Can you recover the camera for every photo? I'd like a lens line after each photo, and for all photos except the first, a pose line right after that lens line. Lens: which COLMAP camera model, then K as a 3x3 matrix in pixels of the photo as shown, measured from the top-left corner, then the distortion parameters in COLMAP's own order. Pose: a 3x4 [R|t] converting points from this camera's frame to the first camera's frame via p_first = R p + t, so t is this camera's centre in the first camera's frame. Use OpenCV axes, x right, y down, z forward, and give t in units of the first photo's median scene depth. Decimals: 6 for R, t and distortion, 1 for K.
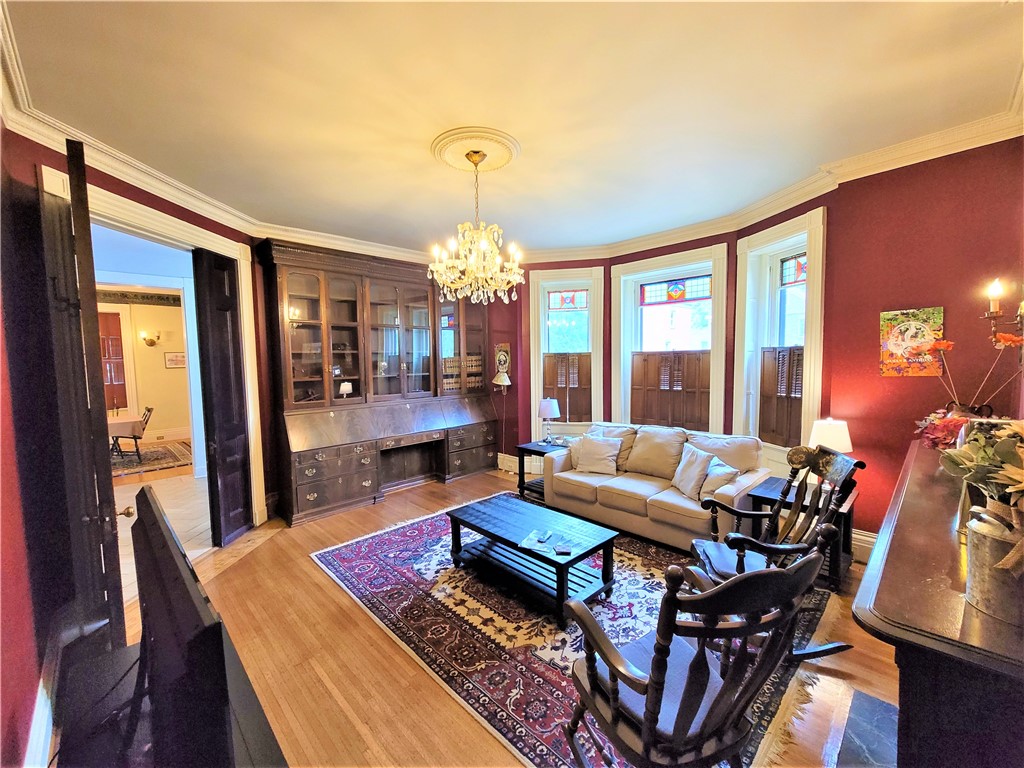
lens RADIAL K [[416.6, 0, 510.3], [0, 416.6, 387.2], [0, 0, 1]] dist [-0.003813, -0.000206]
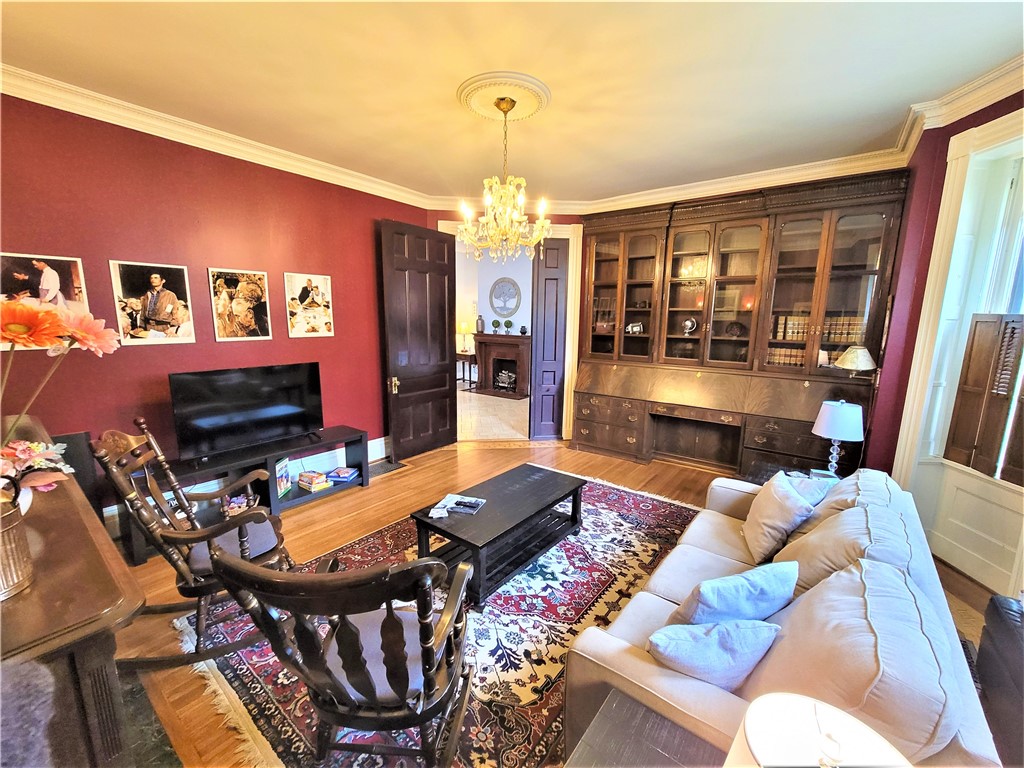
lens RADIAL K [[416.6, 0, 511.7], [0, 416.6, 385.3], [0, 0, 1]] dist [-0.003813, -0.000206]
pose [[0.141279, 0.183863, -0.972746, 0.610786], [-0.083600, 0.981307, 0.173340, -0.056094], [0.986434, 0.056832, 0.154009, 0.573391]]
